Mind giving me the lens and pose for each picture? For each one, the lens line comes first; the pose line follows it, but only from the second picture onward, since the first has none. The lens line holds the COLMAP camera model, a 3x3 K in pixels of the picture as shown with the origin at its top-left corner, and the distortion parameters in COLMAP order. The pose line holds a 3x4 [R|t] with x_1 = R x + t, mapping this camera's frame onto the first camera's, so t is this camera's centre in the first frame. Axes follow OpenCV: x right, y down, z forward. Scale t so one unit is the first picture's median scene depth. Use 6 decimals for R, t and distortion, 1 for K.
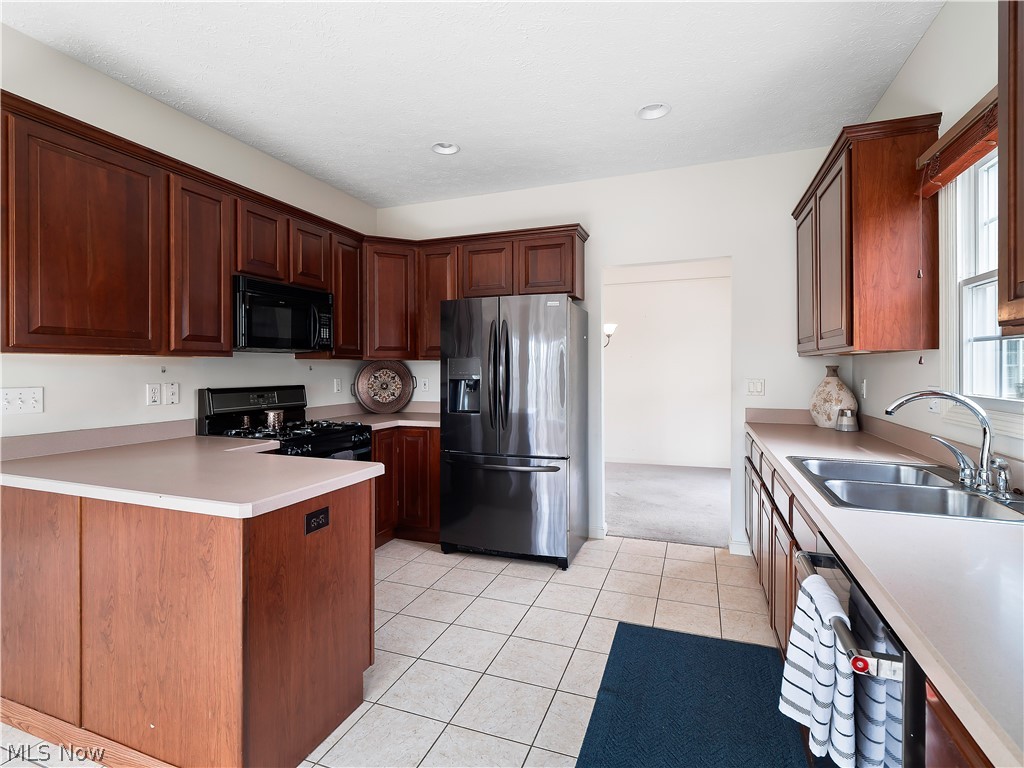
lens RADIAL K [[499.4, 0, 512.6], [0, 499.4, 367.7], [0, 0, 1]] dist [-0.002502, -0.000037]
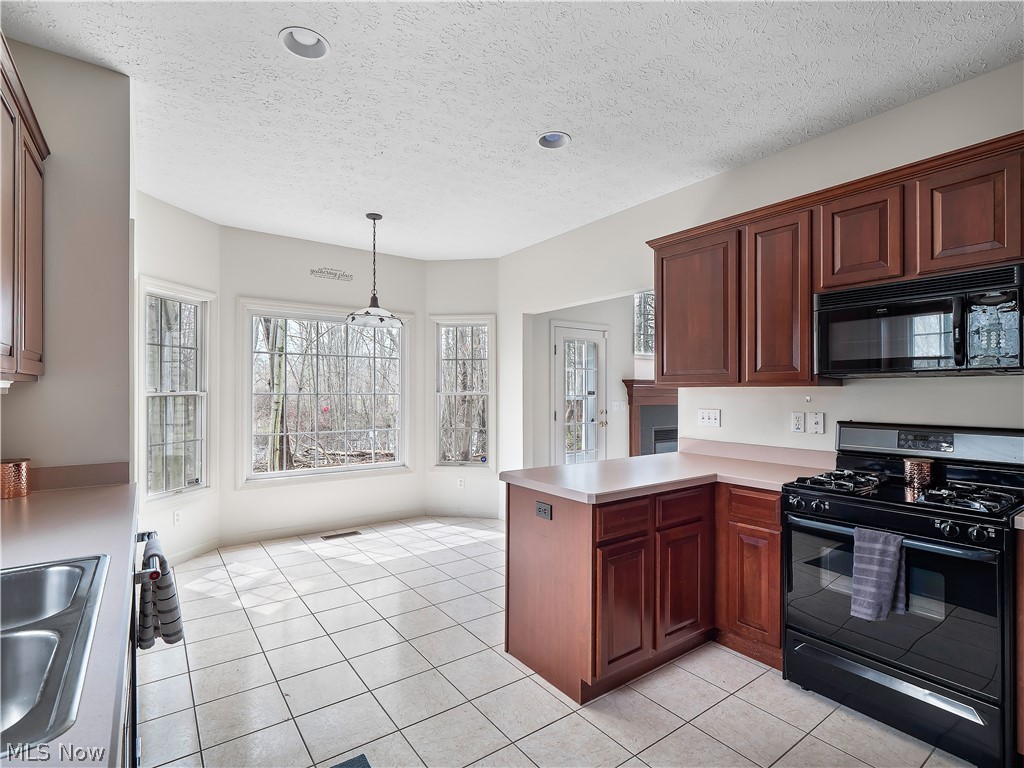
lens RADIAL K [[504.0, 0, 513.2], [0, 504.0, 386.4], [0, 0, 1]] dist [0.004500, -0.001594]
pose [[-0.551125, -0.004662, -0.834410, 0.564804], [0.001890, 0.999975, -0.006835, -0.017803], [0.834421, -0.005344, -0.551102, 1.183189]]
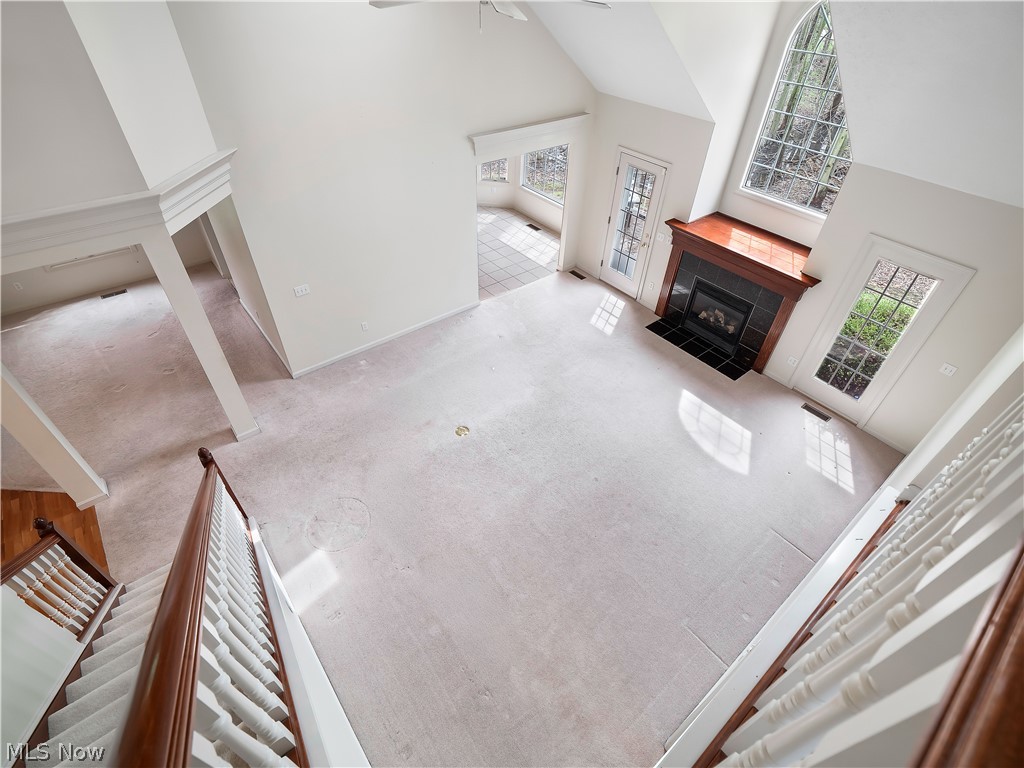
lens RADIAL K [[498.2, 0, 509.0], [0, 498.2, 370.1], [0, 0, 1]] dist [-0.010148, -0.001451]
pose [[-0.856273, -0.344376, 0.384969, -2.513168], [-0.021784, 0.768723, 0.639211, -1.196067], [-0.516063, 0.538953, -0.665739, 3.064707]]
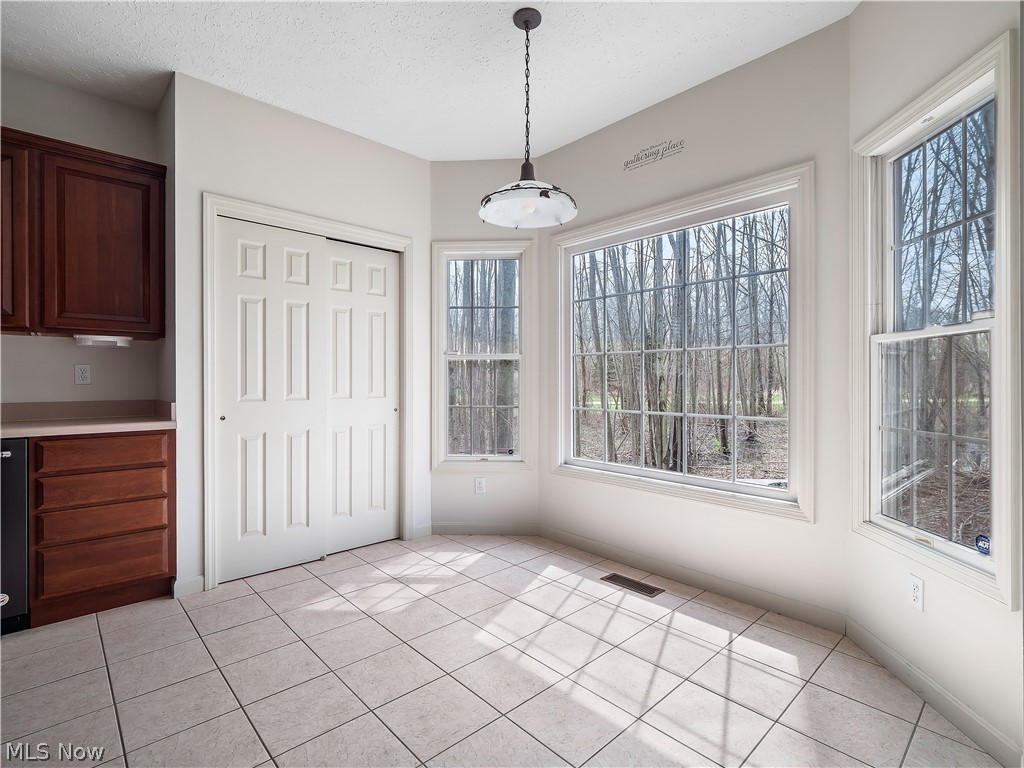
lens RADIAL K [[499.4, 0, 512.6], [0, 499.4, 377.1], [0, 0, 1]] dist [-0.000623, -0.000432]
pose [[-0.896301, 0.009074, 0.443354, -0.938355], [0.004870, 0.999932, -0.010621, 0.074344], [-0.443420, -0.007361, -0.896284, 0.716108]]
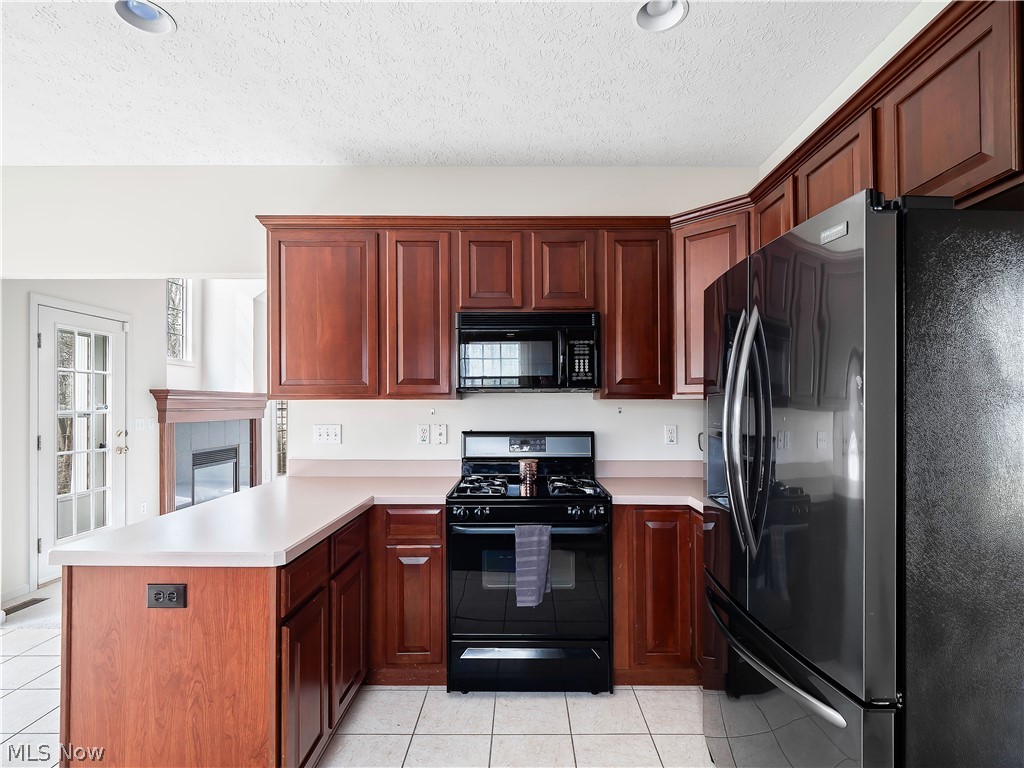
lens RADIAL K [[509.8, 0, 521.1], [0, 509.8, 396.0], [0, 0, 1]] dist [0.003317, -0.000329]
pose [[0.346532, -0.012794, -0.937951, 0.446784], [-0.000328, 0.999905, -0.013760, -0.016171], [0.938038, 0.005076, 0.346495, 0.883508]]
